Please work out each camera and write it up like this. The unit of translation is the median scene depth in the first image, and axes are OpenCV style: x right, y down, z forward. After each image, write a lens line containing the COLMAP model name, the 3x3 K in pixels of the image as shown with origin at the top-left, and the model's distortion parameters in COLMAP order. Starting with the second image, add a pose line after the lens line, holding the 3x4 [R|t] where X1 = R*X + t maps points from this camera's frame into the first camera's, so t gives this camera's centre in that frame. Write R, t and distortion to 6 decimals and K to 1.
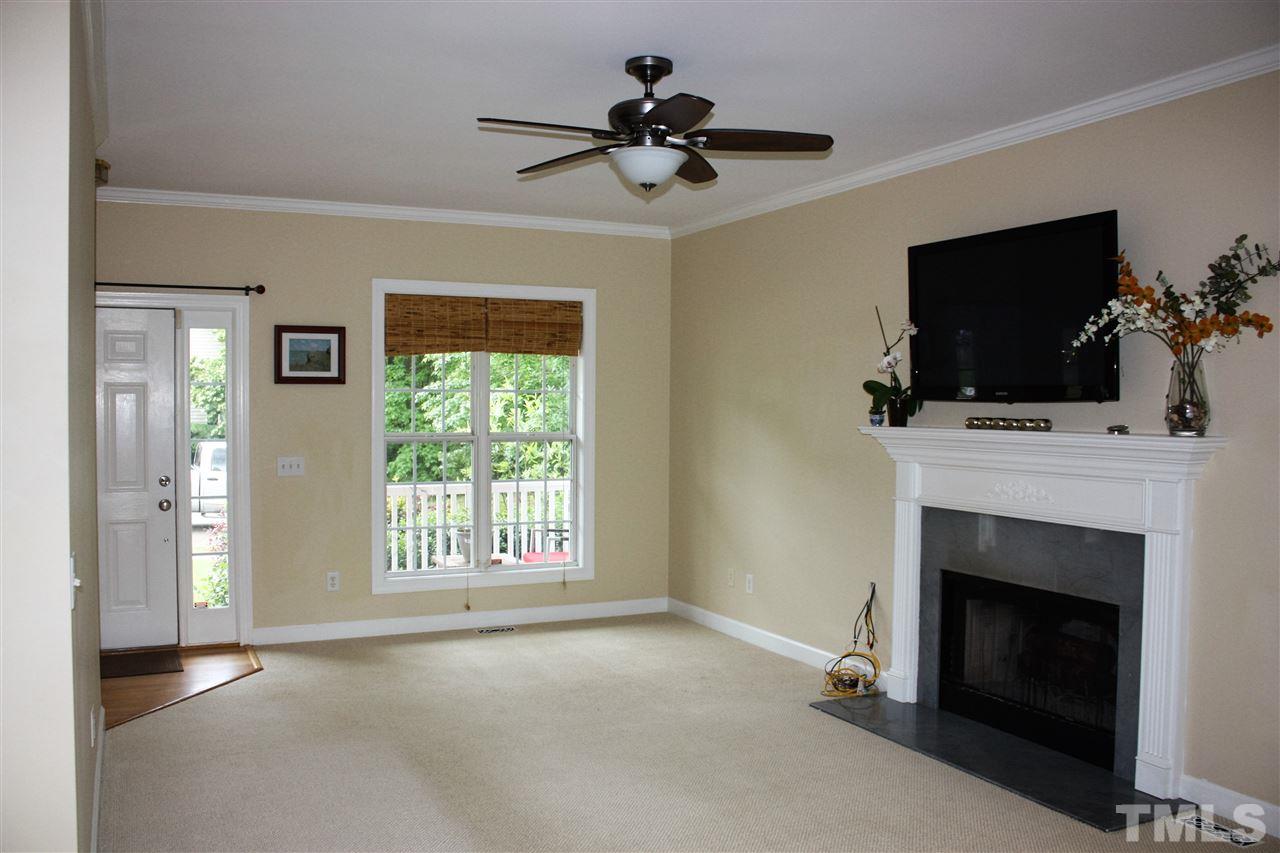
lens RADIAL K [[1093.3, 0, 640.0], [0, 1093.3, 426.5], [0, 0, 1]] dist [-0.073256, 0.005737]
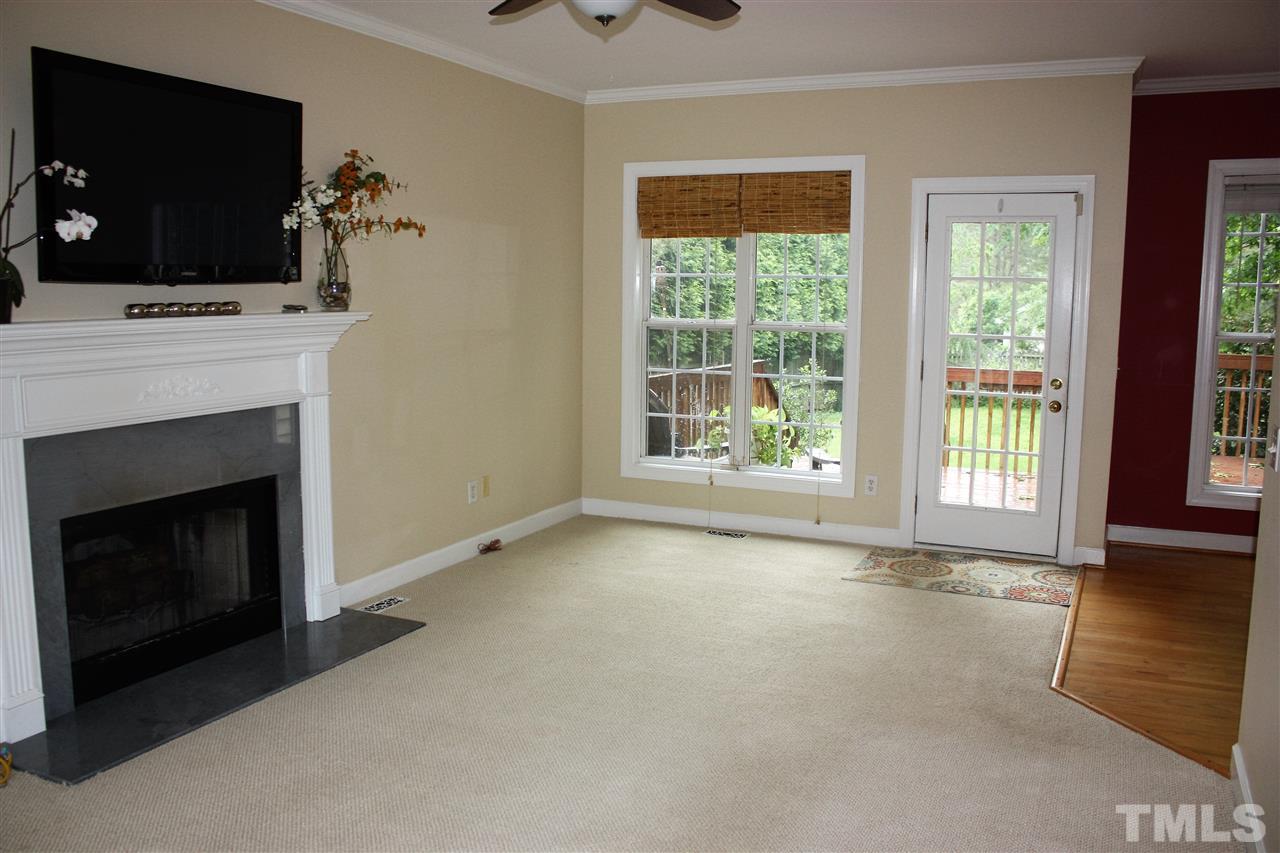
lens RADIAL K [[1093.3, 0, 640.0], [0, 1093.3, 426.5], [0, 0, 1]] dist [-0.073256, 0.005737]
pose [[-0.622738, -0.116734, 0.773673, -0.577127], [0.002270, 0.988534, 0.150981, -0.040411], [-0.782427, 0.095778, -0.615333, 1.307388]]
